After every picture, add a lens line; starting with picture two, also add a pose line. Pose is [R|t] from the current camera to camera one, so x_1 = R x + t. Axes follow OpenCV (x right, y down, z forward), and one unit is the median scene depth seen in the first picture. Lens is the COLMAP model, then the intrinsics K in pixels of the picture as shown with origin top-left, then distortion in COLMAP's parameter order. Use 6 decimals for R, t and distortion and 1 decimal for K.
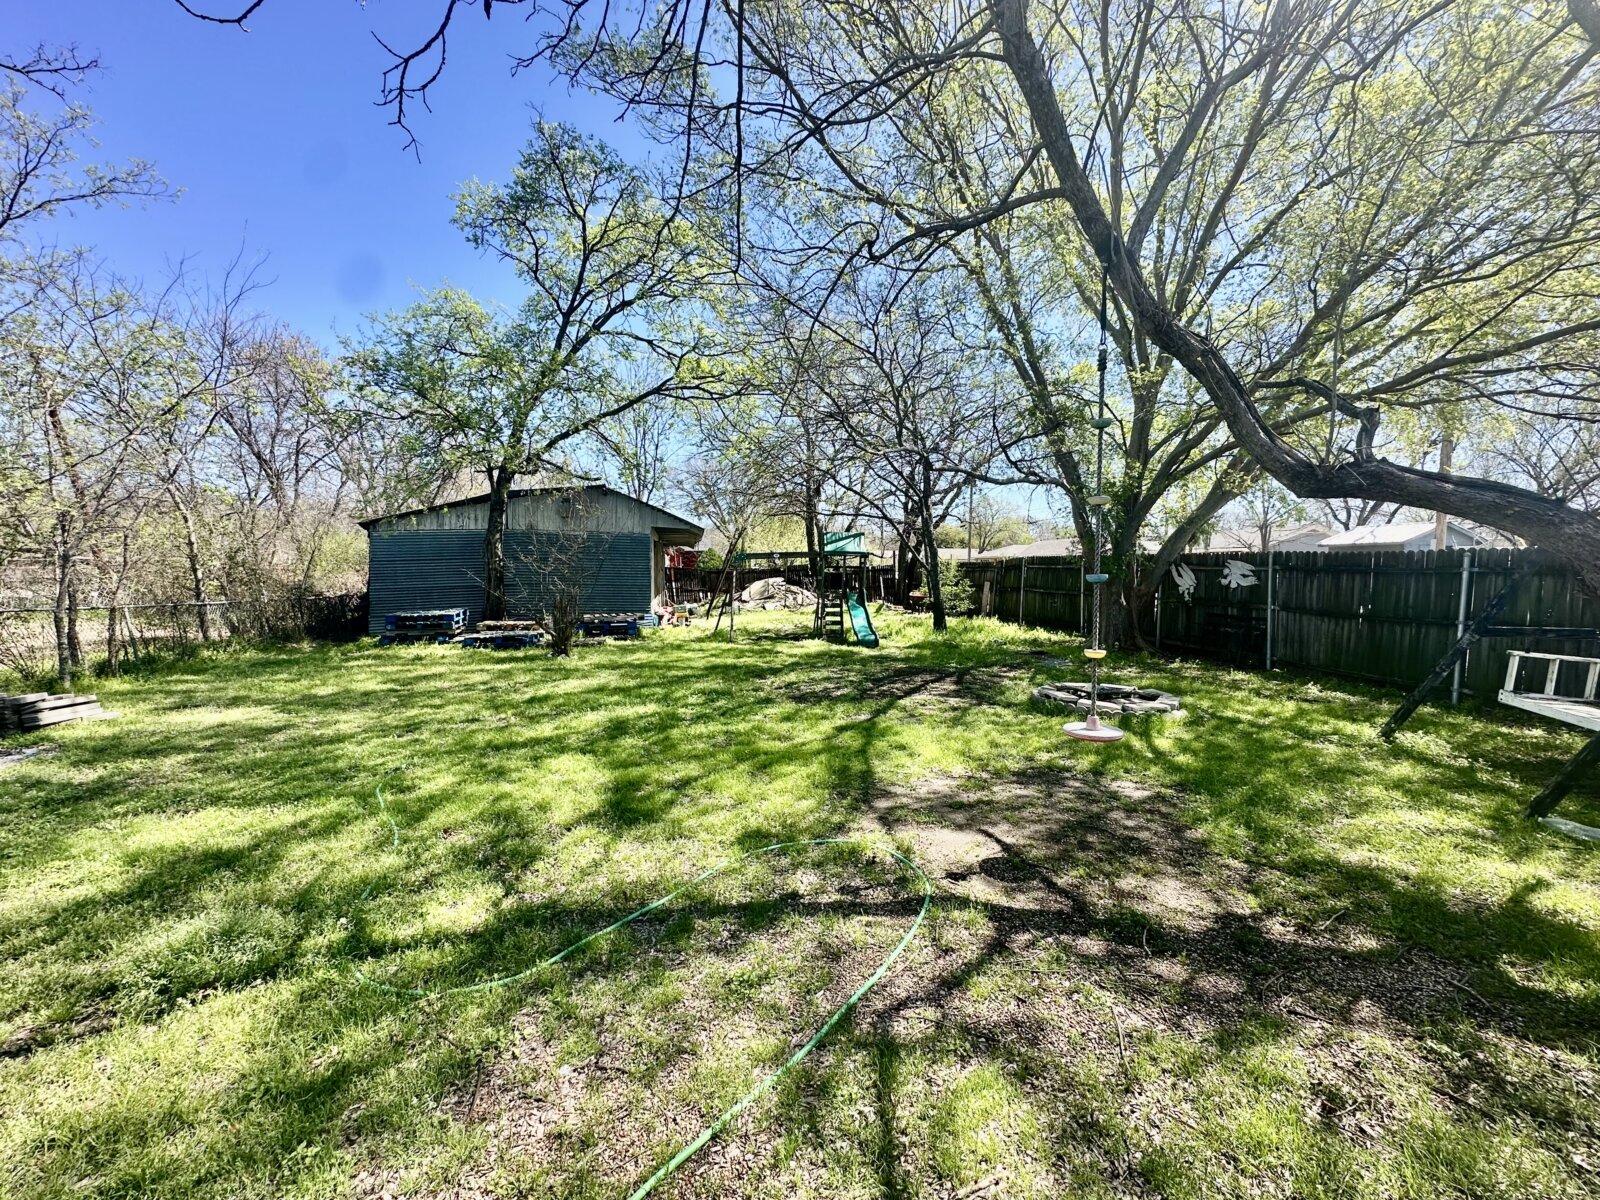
lens RADIAL K [[640.3, 0, 796.6], [0, 640.3, 597.2], [0, 0, 1]] dist [-0.001985, -0.000115]
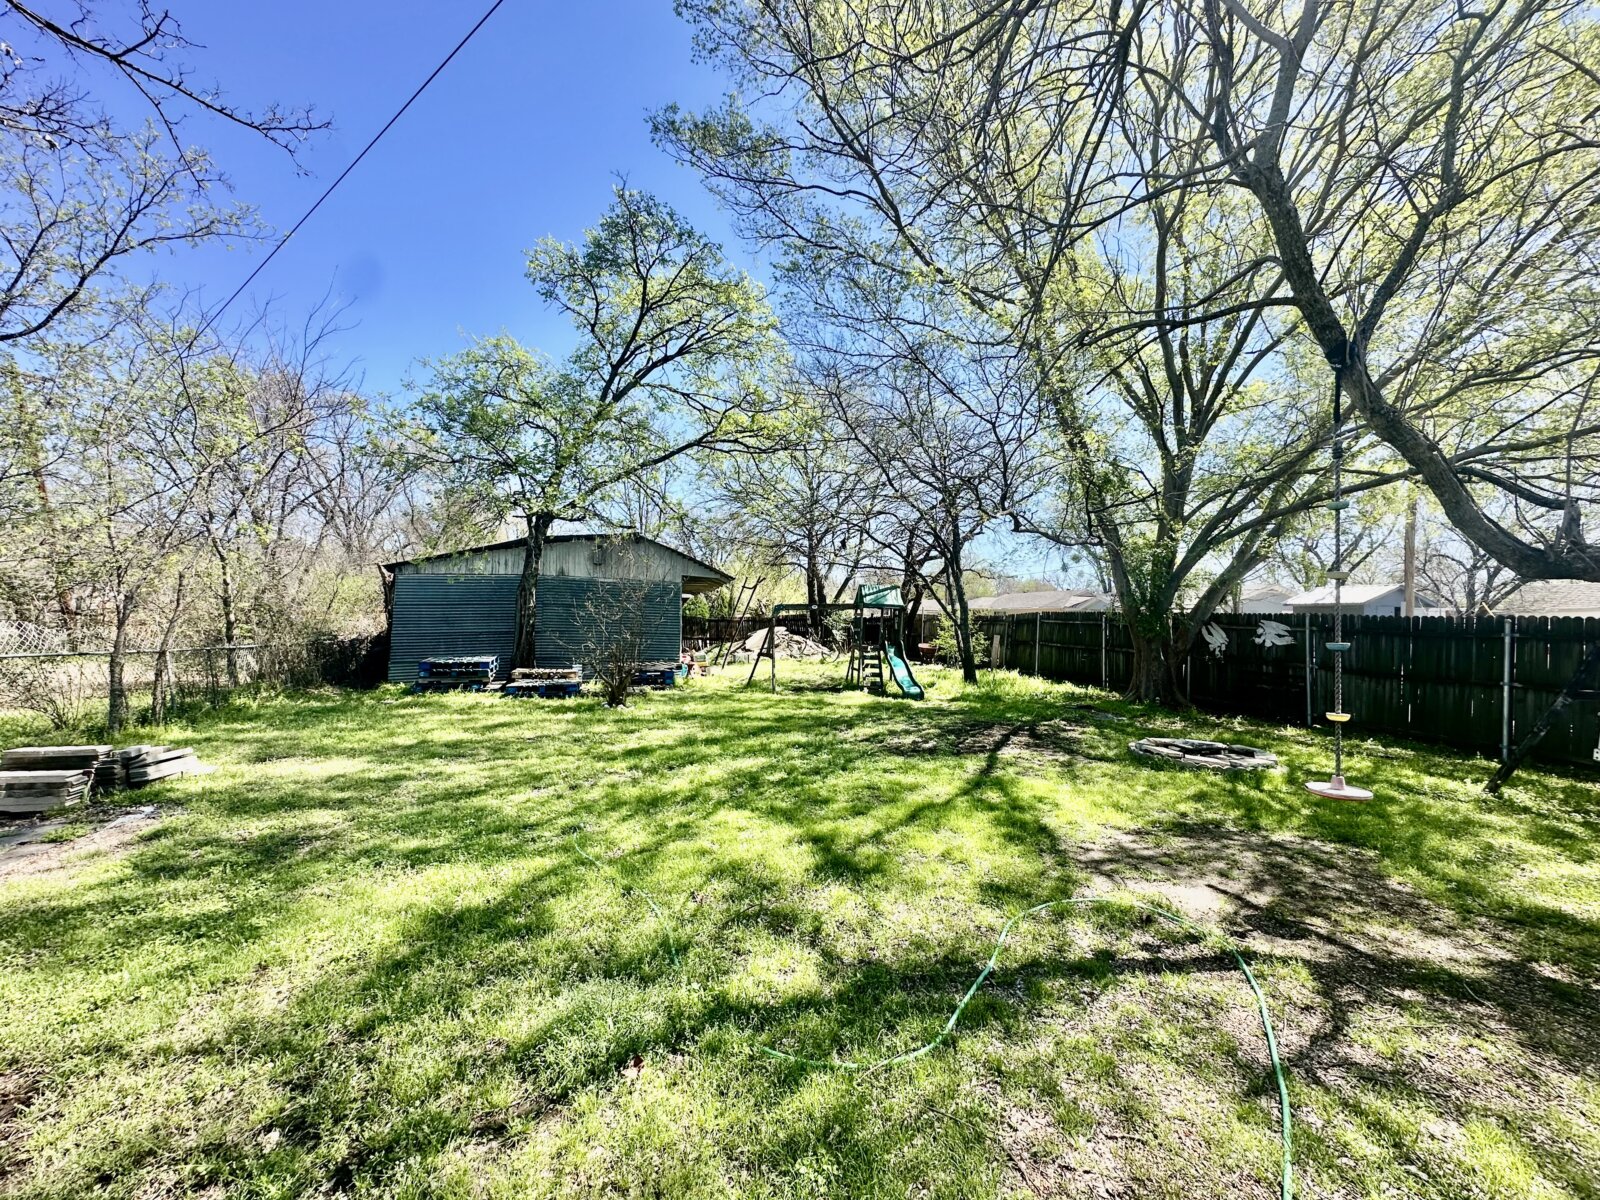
lens RADIAL K [[640.3, 0, 806.3], [0, 640.3, 602.6], [0, 0, 1]] dist [-0.001985, -0.000115]
pose [[0.997883, 0.019621, 0.062003, -0.124987], [-0.015357, 0.997532, -0.068519, -0.002984], [-0.063194, 0.067421, 0.995721, -0.008295]]
